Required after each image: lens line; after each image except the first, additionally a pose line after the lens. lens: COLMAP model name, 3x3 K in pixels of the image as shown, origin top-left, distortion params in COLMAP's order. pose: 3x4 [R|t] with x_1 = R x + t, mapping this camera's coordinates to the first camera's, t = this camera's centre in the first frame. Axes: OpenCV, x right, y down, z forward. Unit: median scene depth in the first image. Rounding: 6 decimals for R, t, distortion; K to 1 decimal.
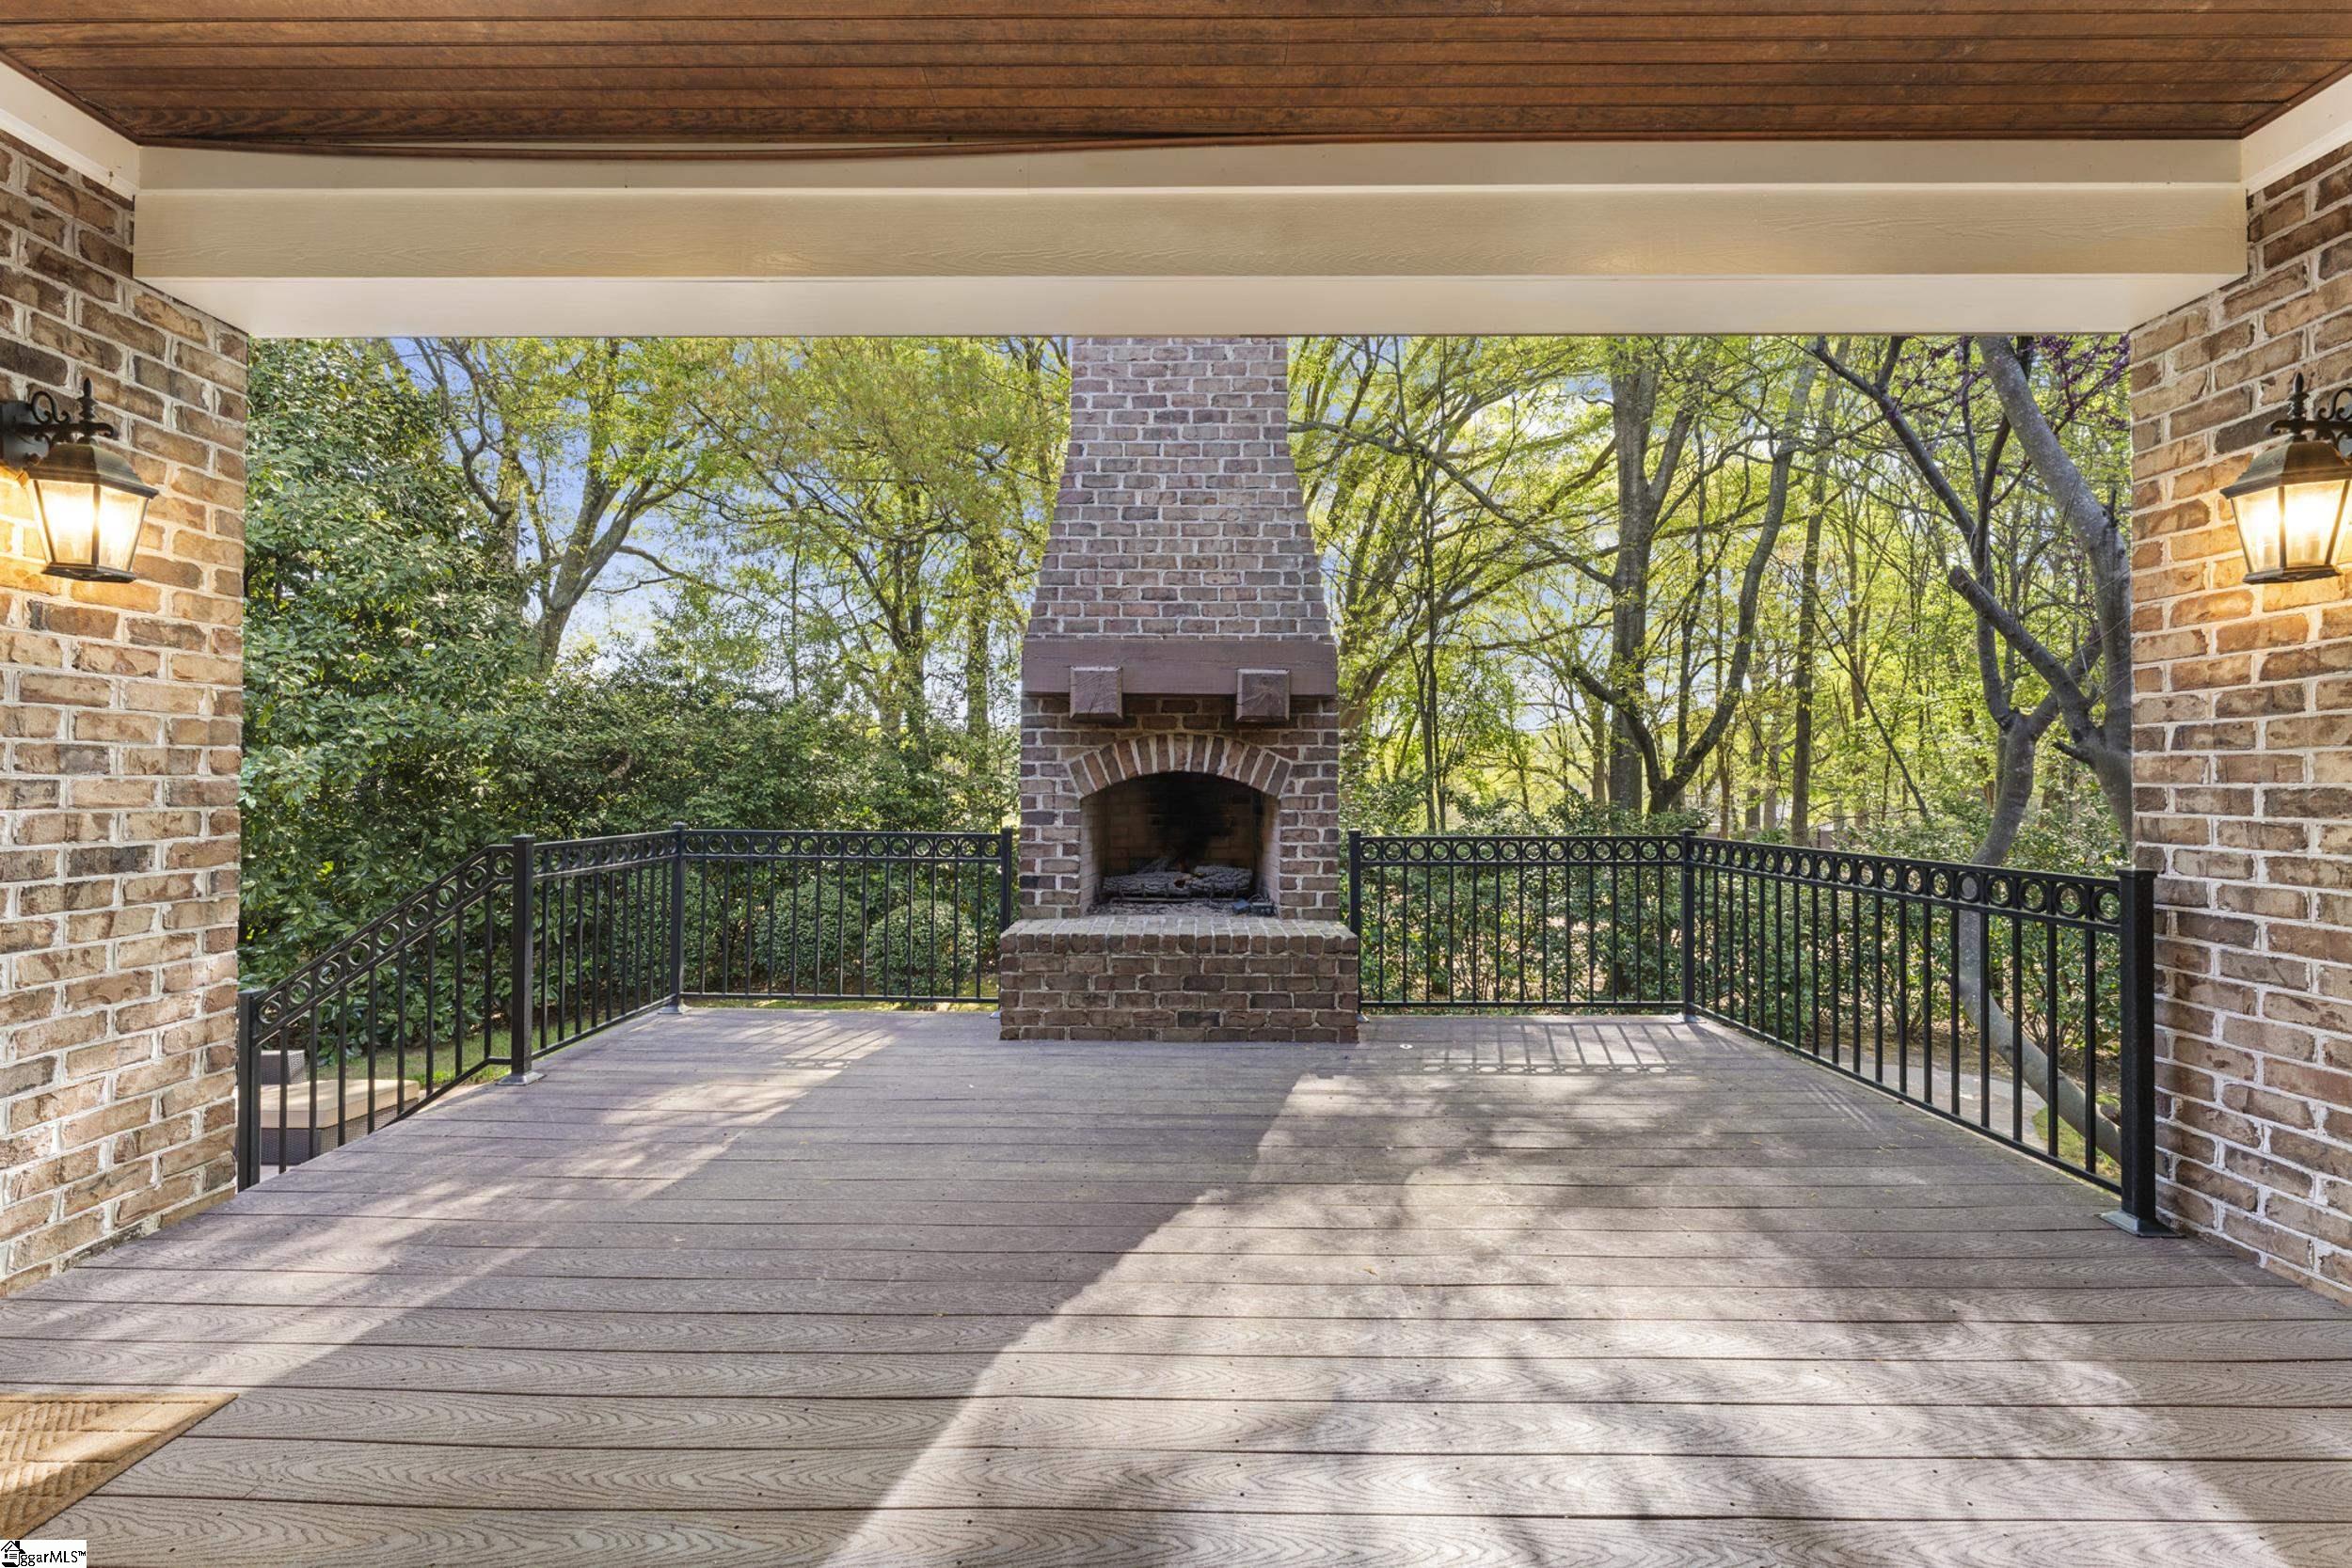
lens RADIAL K [[952.4, 0, 1178.8], [0, 952.4, 784.0], [0, 0, 1]] dist [-0.002091, 0.000027]
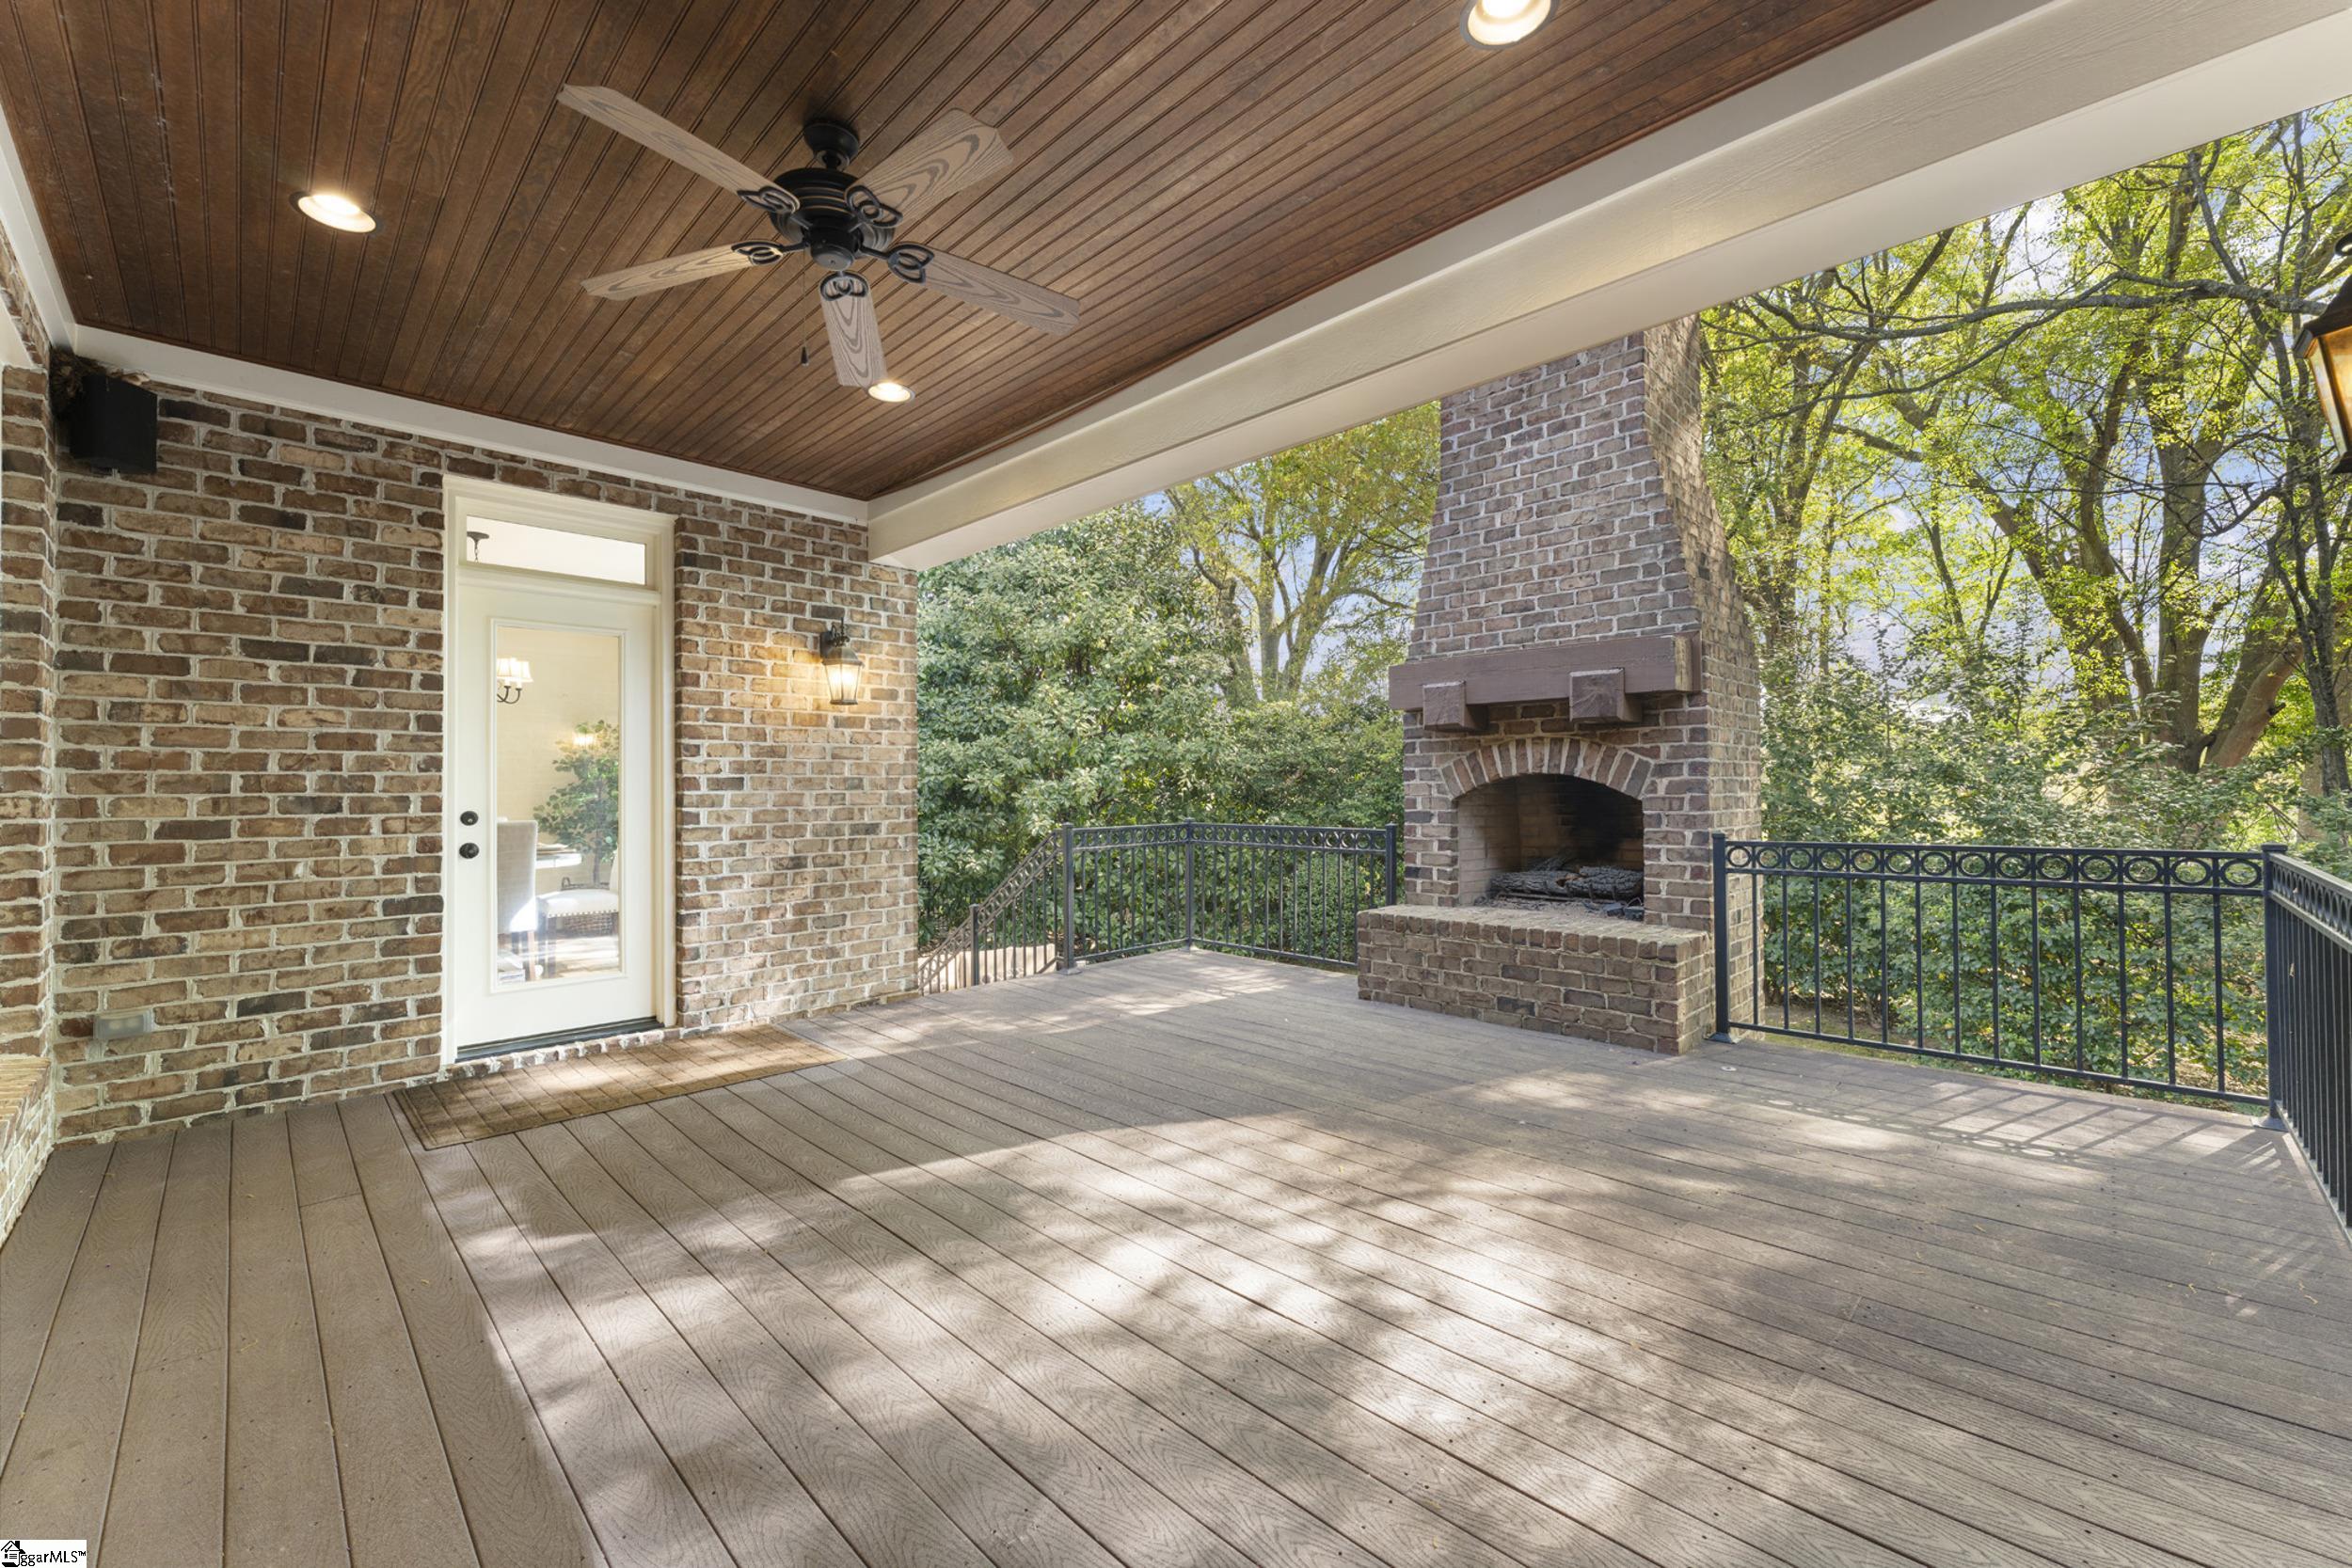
lens RADIAL K [[952.4, 0, 1155.5], [0, 952.4, 789.4], [0, 0, 1]] dist [-0.002091, 0.000027]
pose [[0.700441, -0.010634, -0.713631, 0.461650], [0.012946, 0.999914, -0.002193, 0.000948], [0.713593, -0.007703, 0.700518, -0.032350]]
